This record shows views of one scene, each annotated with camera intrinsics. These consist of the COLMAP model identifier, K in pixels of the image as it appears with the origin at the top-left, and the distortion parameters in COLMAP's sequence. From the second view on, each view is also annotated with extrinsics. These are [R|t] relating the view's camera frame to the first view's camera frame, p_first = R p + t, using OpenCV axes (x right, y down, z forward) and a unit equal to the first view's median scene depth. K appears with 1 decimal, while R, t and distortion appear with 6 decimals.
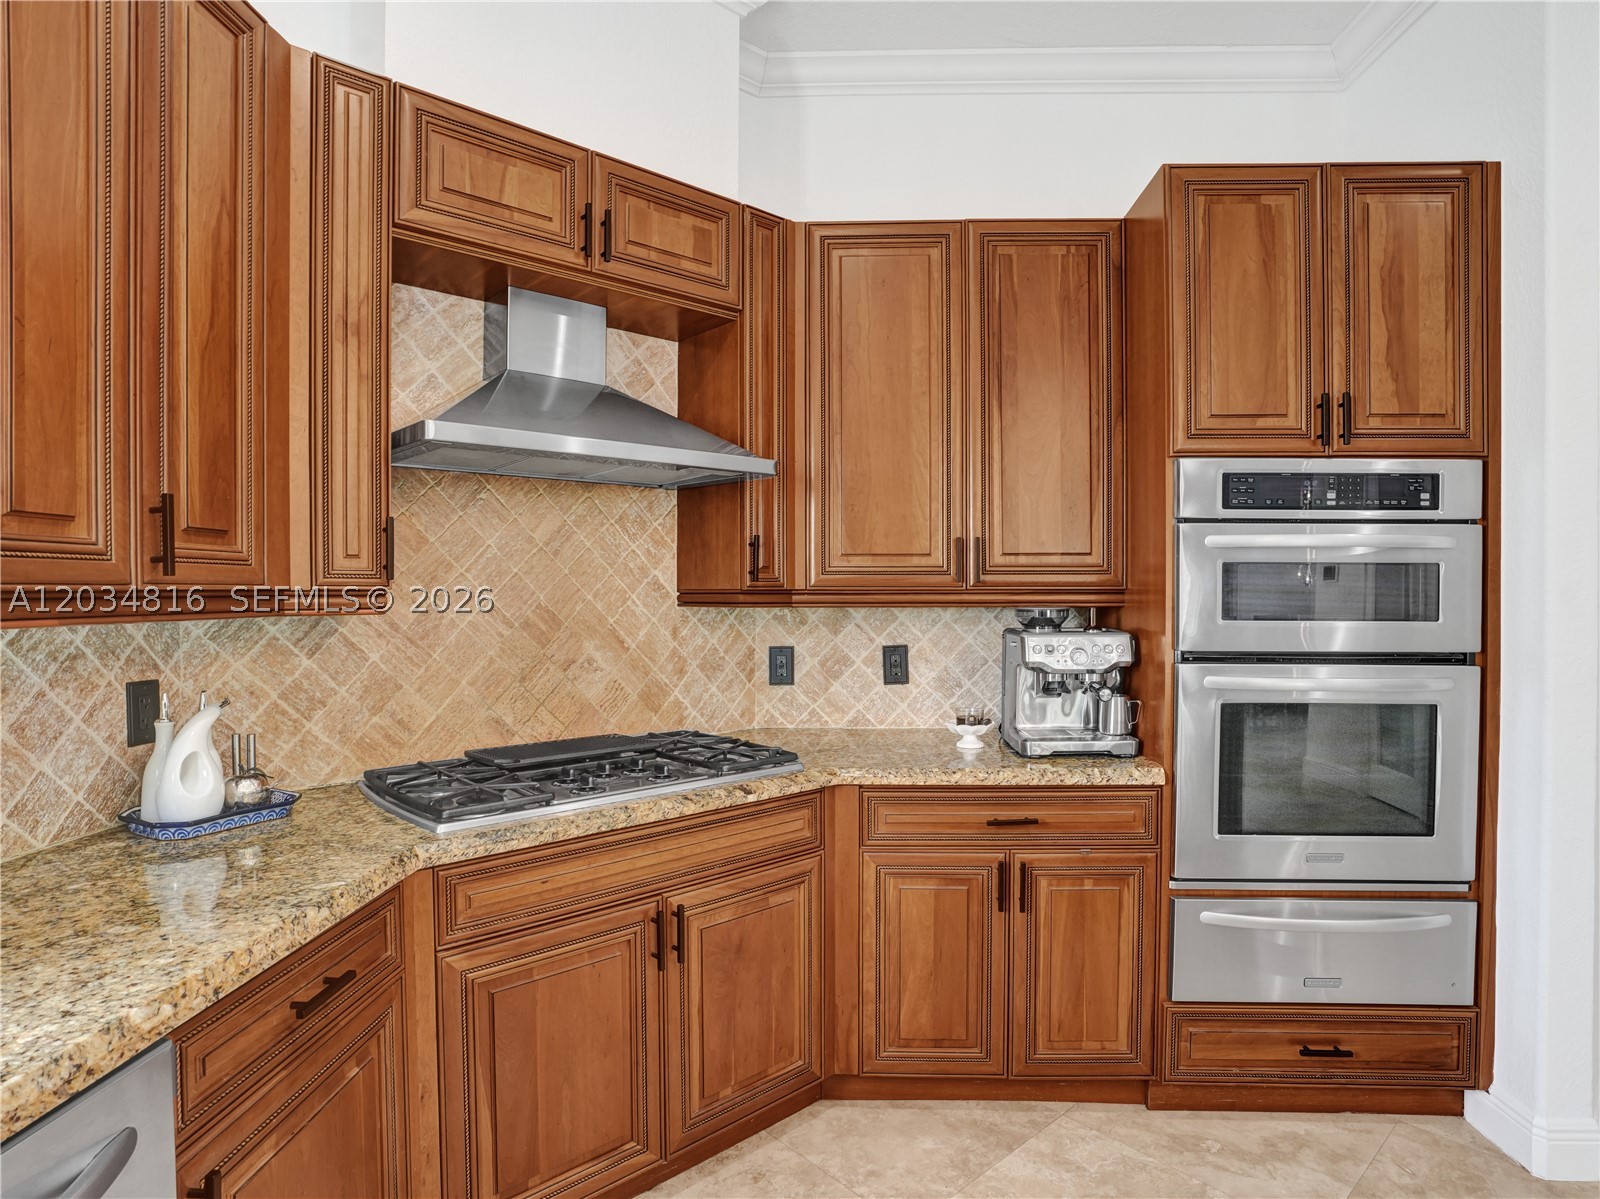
lens RADIAL K [[882.1, 0, 799.9], [0, 882.1, 602.8], [0, 0, 1]] dist [-0.038475, 0.000550]
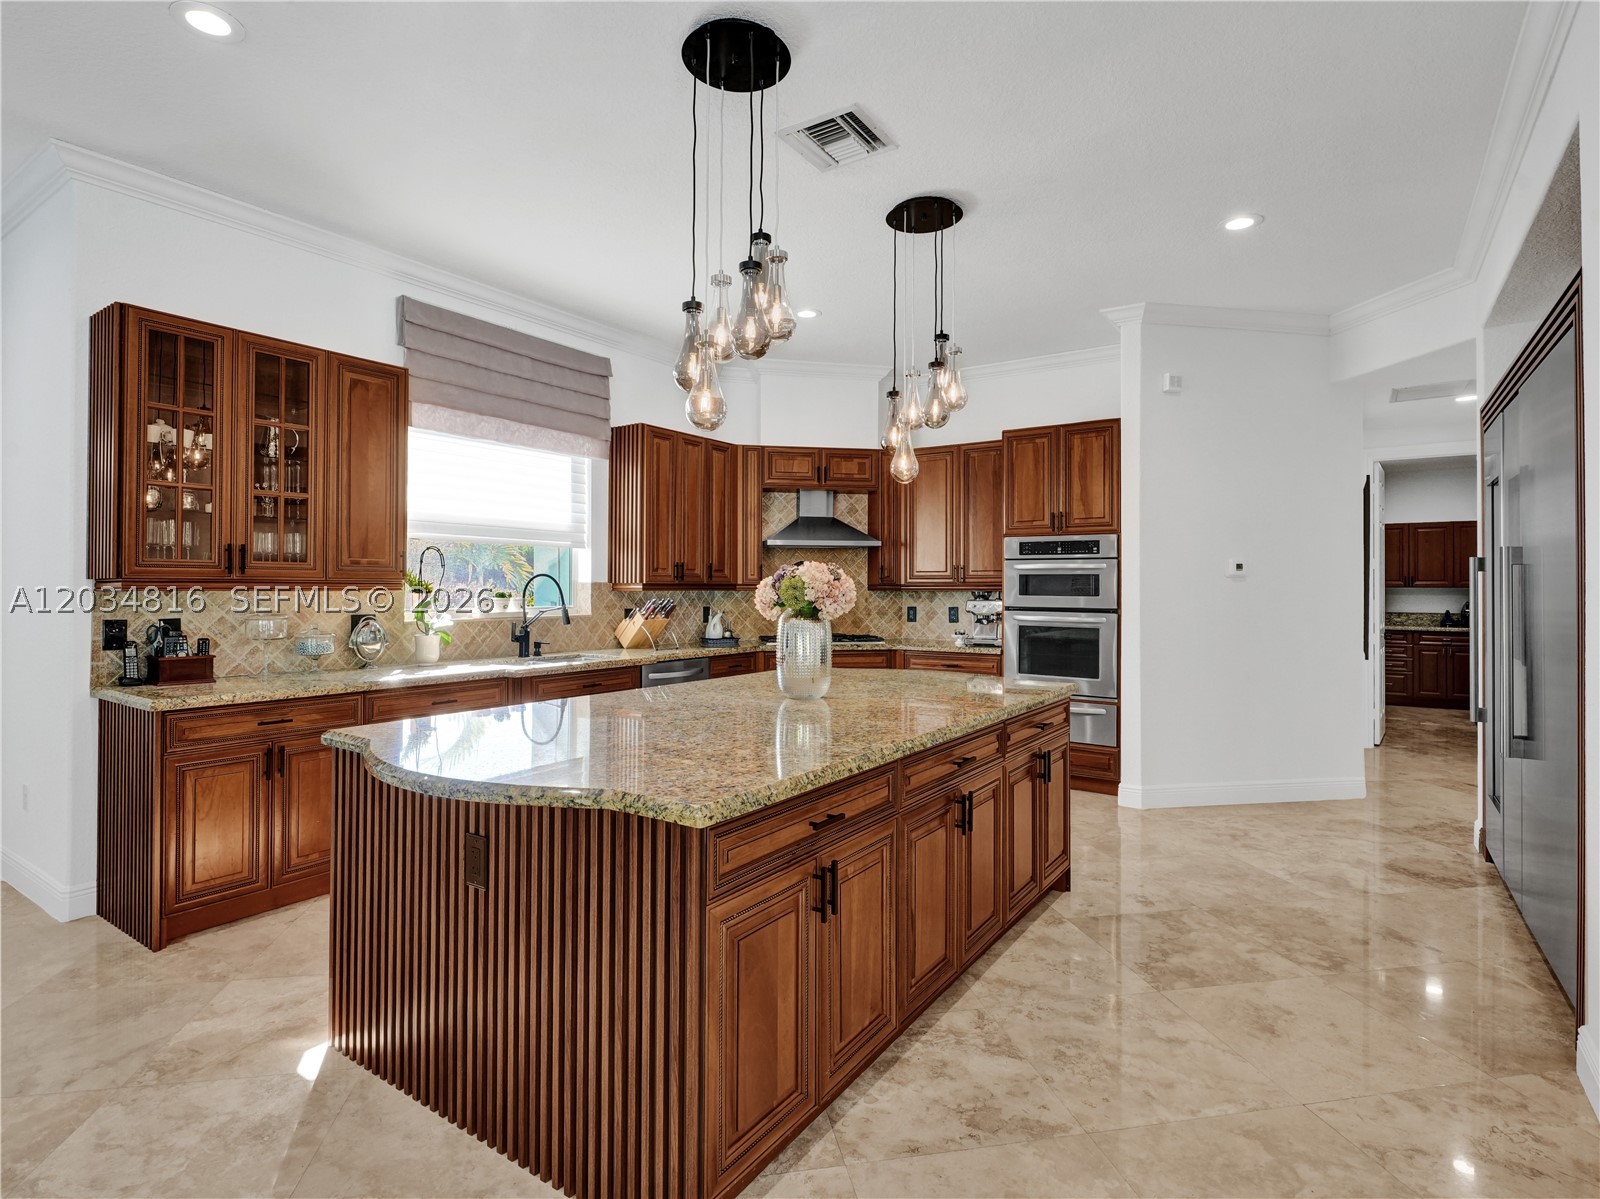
lens RADIAL K [[825.3, 0, 799.4], [0, 825.3, 589.7], [0, 0, 1]] dist [-0.023175, 0.006754]
pose [[0.853148, 0.004020, -0.521653, 1.262505], [-0.011549, 0.999871, -0.011182, 0.040190], [0.521541, 0.015564, 0.853084, -1.608422]]
